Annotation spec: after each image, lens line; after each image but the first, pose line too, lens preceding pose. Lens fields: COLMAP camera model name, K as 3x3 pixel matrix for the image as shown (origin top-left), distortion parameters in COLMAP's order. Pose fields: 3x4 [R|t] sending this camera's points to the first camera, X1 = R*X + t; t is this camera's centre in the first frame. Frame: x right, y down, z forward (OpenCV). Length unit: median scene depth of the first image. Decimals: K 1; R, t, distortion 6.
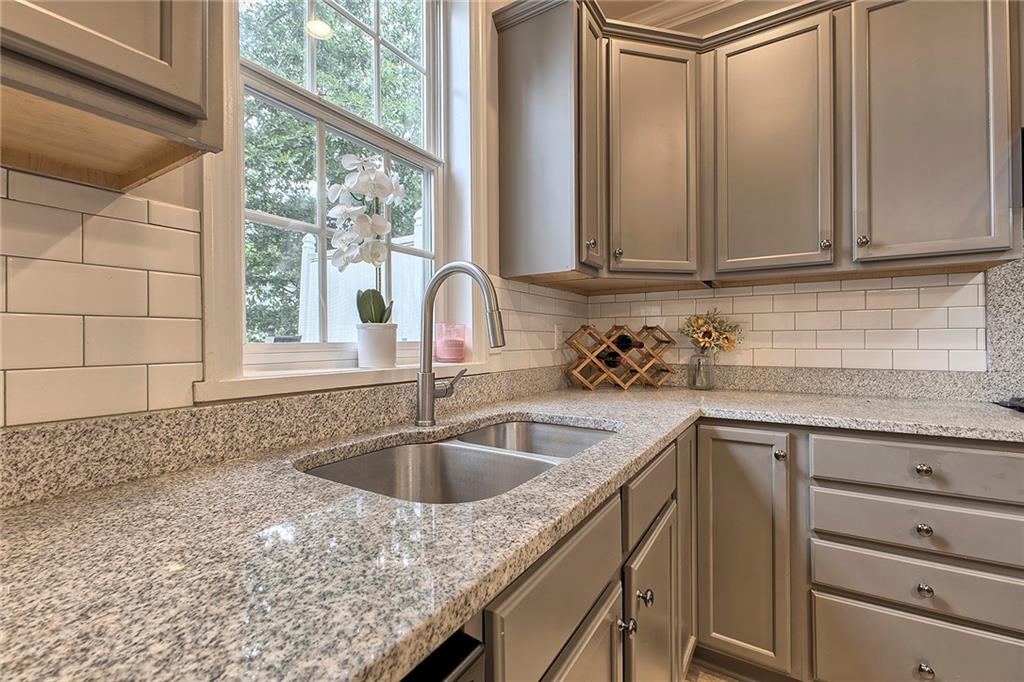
lens RADIAL K [[440.3, 0, 513.3], [0, 440.3, 337.6], [0, 0, 1]] dist [0.017443, -0.005318]
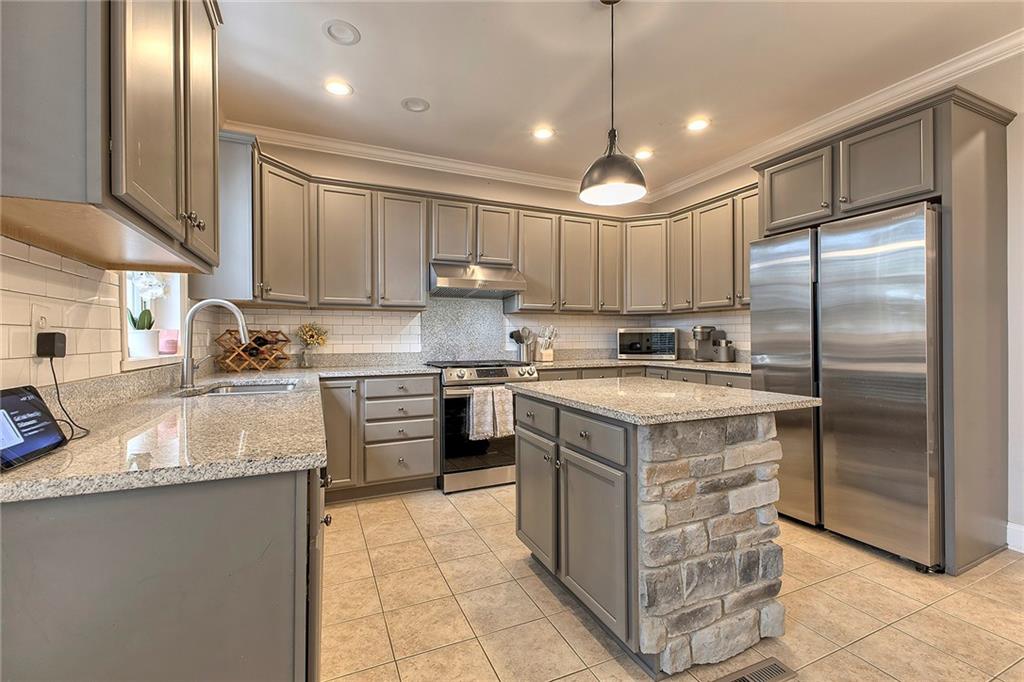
lens RADIAL K [[440.3, 0, 513.3], [0, 440.3, 337.6], [0, 0, 1]] dist [0.017443, -0.005318]
pose [[0.555690, 0.003555, 0.831382, -0.703801], [-0.006052, 0.999982, -0.000231, -0.008474], [-0.831368, -0.004903, 0.555701, -0.798863]]
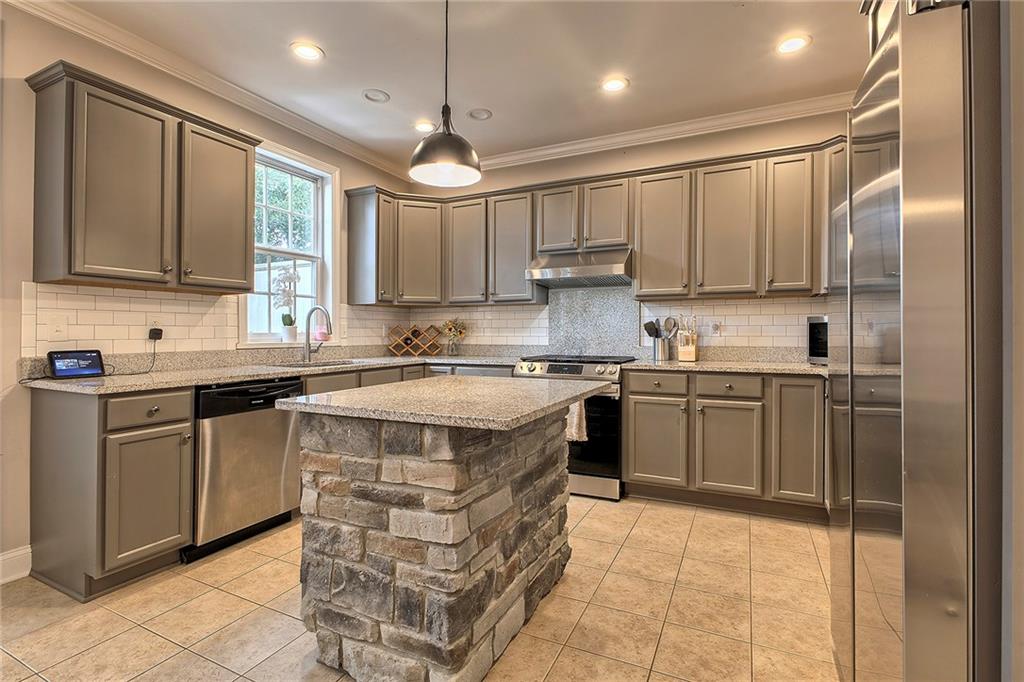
lens RADIAL K [[479.8, 0, 514.1], [0, 479.8, 330.5], [0, 0, 1]] dist [-0.001062, 0.000093]
pose [[0.994252, 0.002474, 0.107038, 0.587091], [-0.002833, 0.999991, 0.003202, -0.013919], [-0.107029, -0.003487, 0.994250, -1.636719]]
